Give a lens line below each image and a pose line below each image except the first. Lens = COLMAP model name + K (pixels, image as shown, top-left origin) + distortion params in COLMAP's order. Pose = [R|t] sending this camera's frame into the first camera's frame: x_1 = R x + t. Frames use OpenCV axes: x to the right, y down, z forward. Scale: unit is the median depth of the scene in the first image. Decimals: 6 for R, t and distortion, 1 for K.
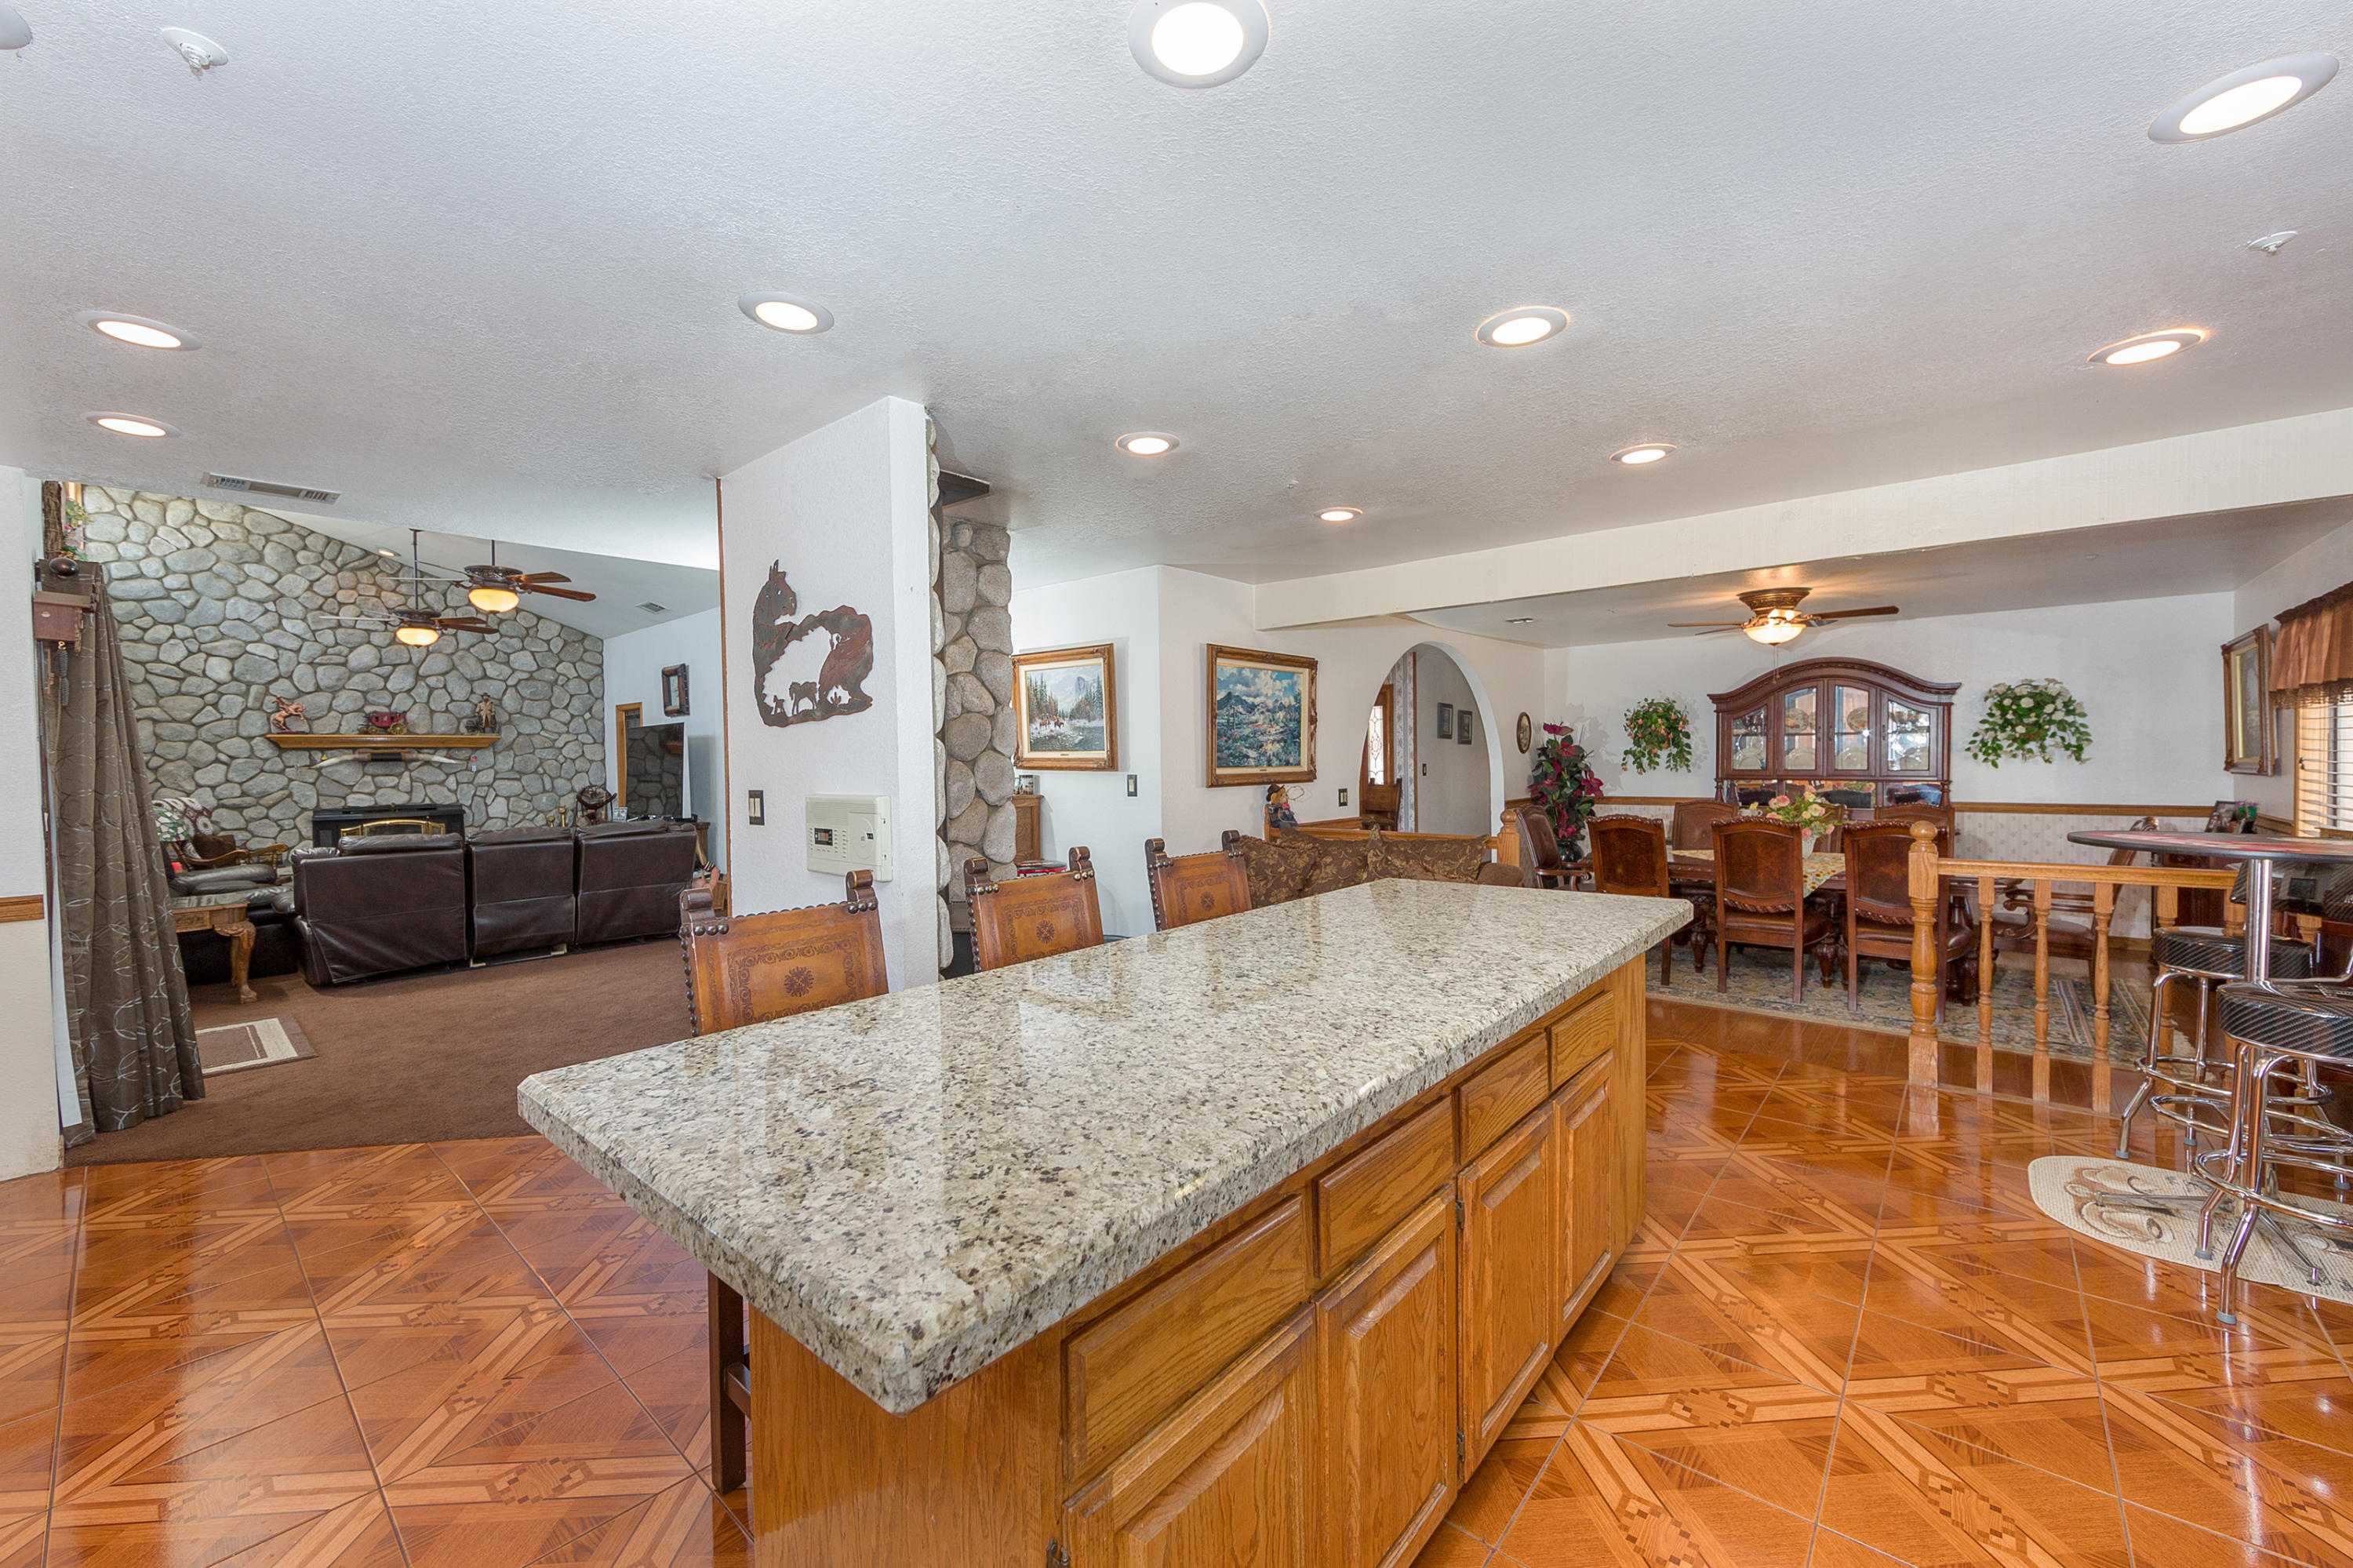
lens RADIAL K [[926.9, 0, 1175.0], [0, 926.9, 760.8], [0, 0, 1]] dist [-0.002842, -0.000123]
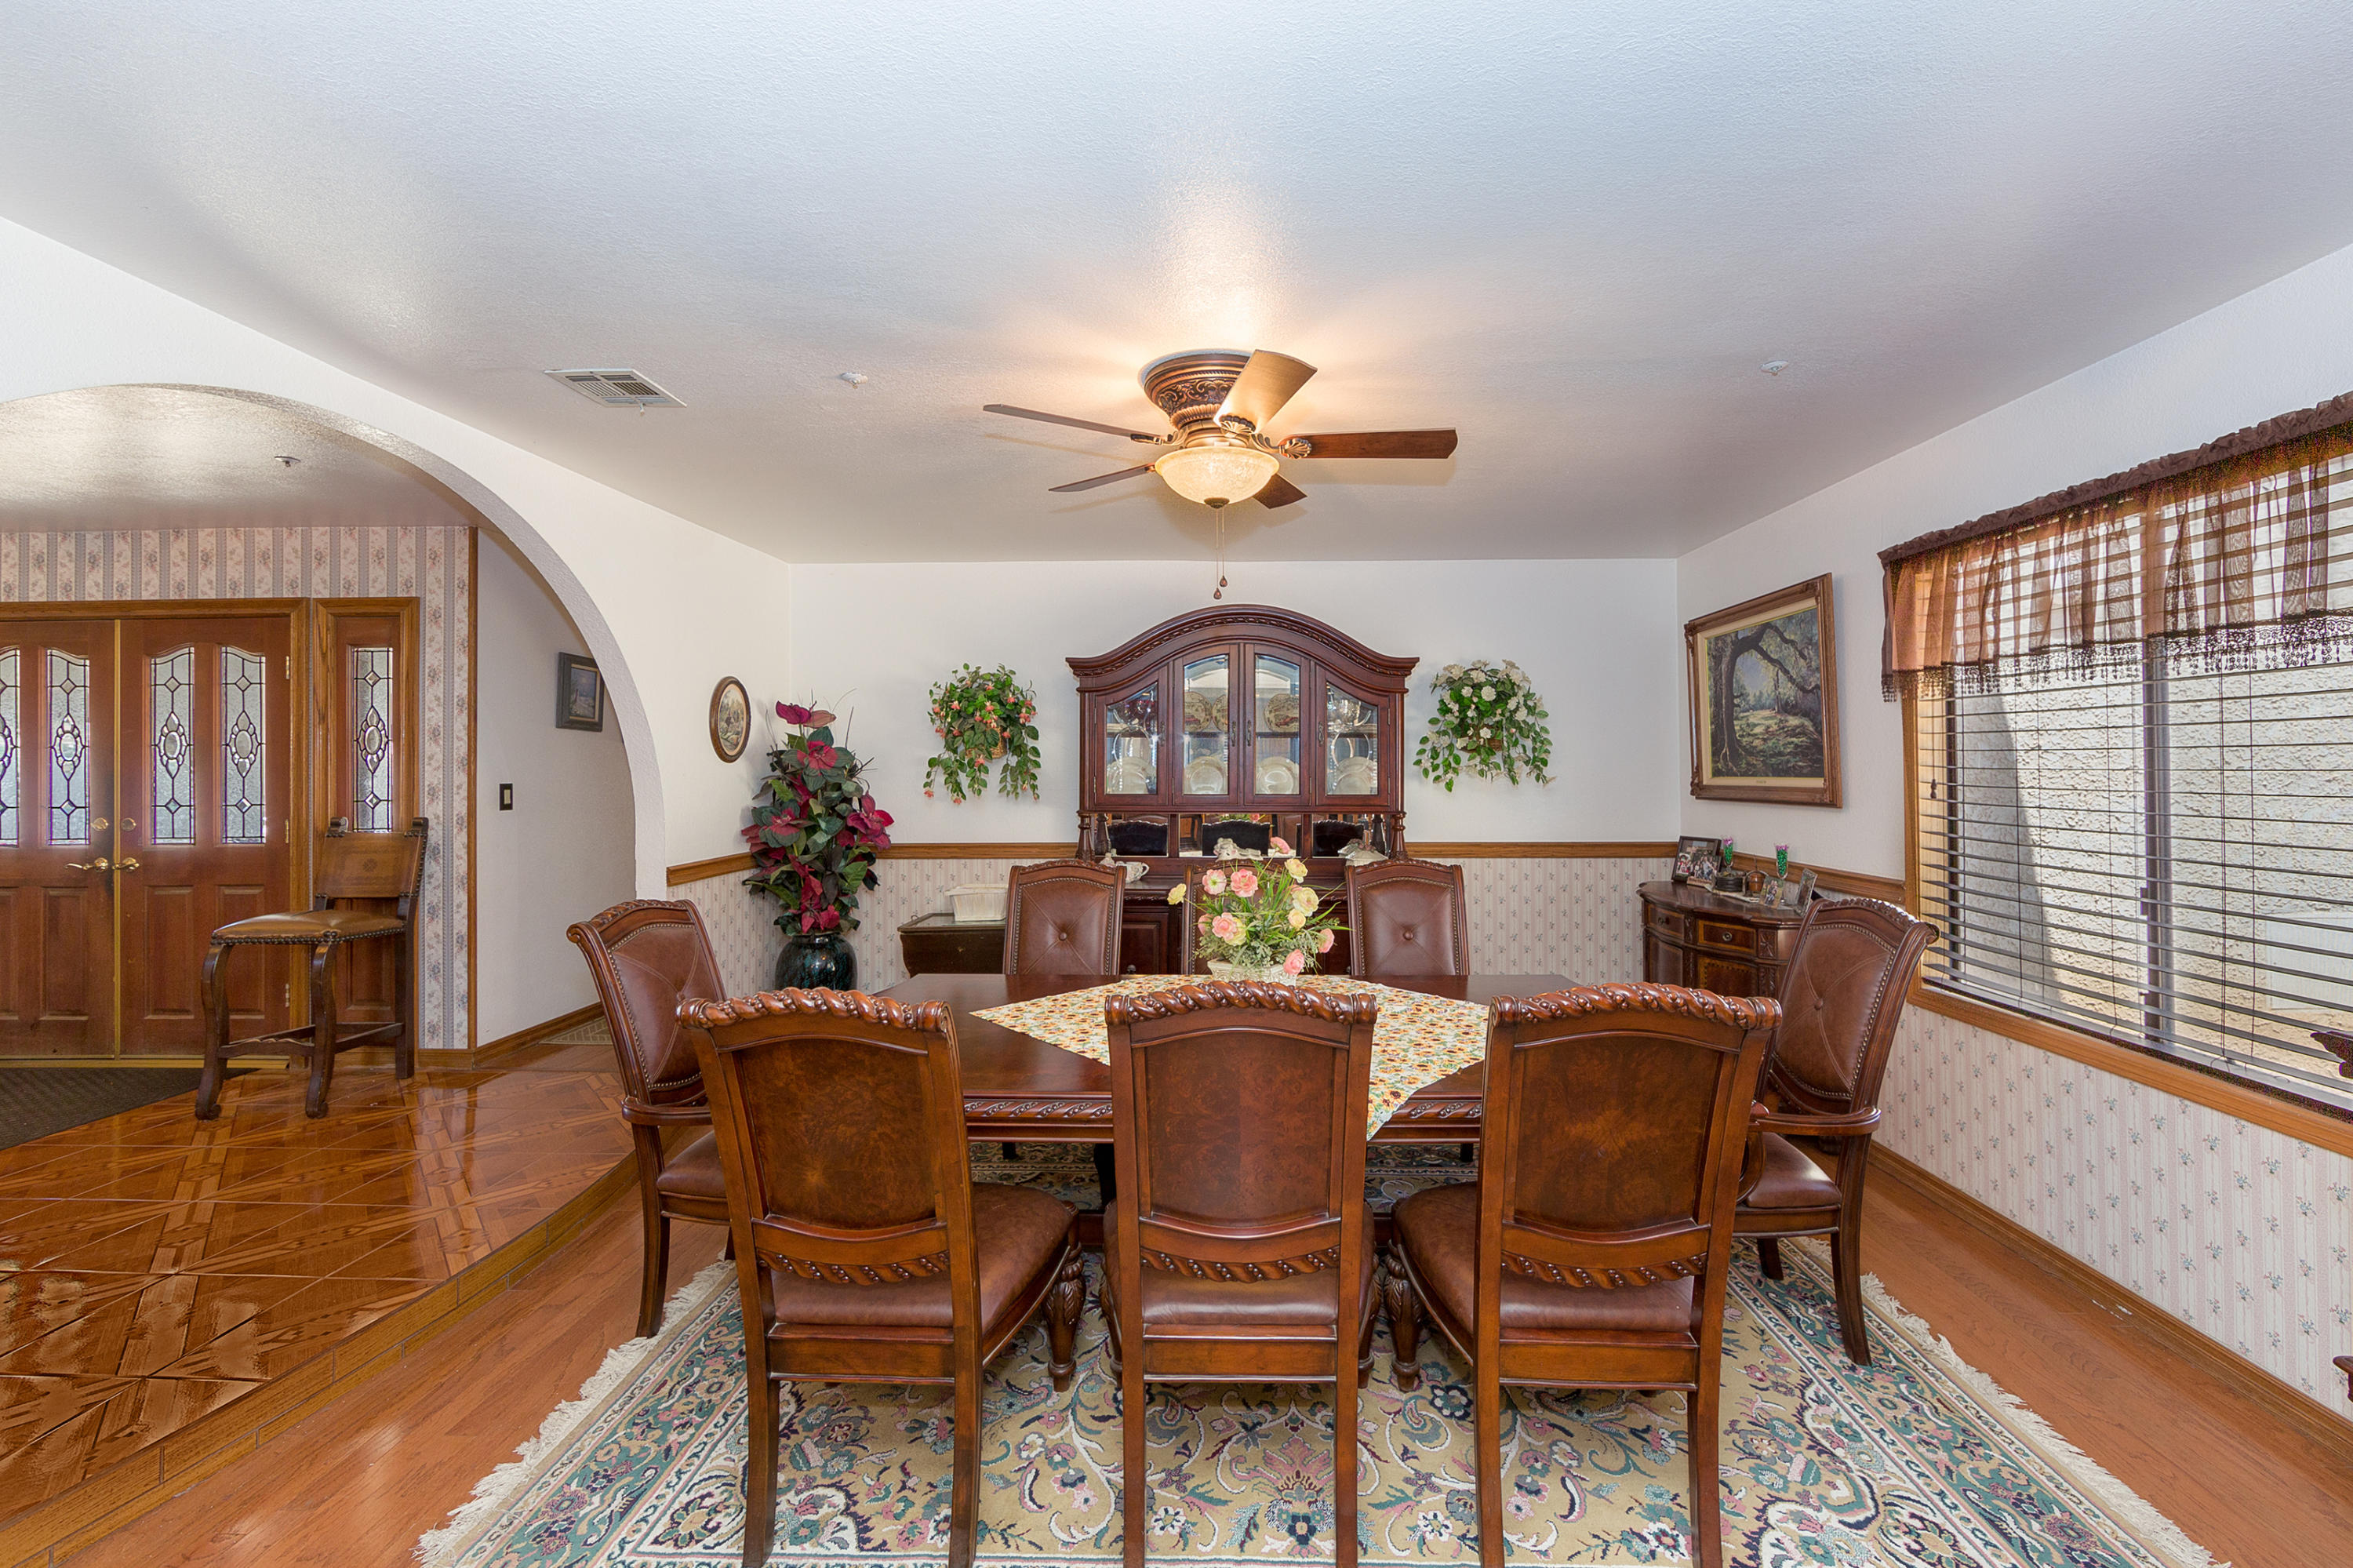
lens RADIAL K [[926.9, 0, 1175.0], [0, 926.9, 760.8], [0, 0, 1]] dist [-0.002842, -0.000123]
pose [[0.791606, 0.014853, 0.610851, 0.334725], [-0.004599, 0.999821, -0.018350, -0.001480], [-0.611015, 0.011716, 0.791533, 0.605632]]
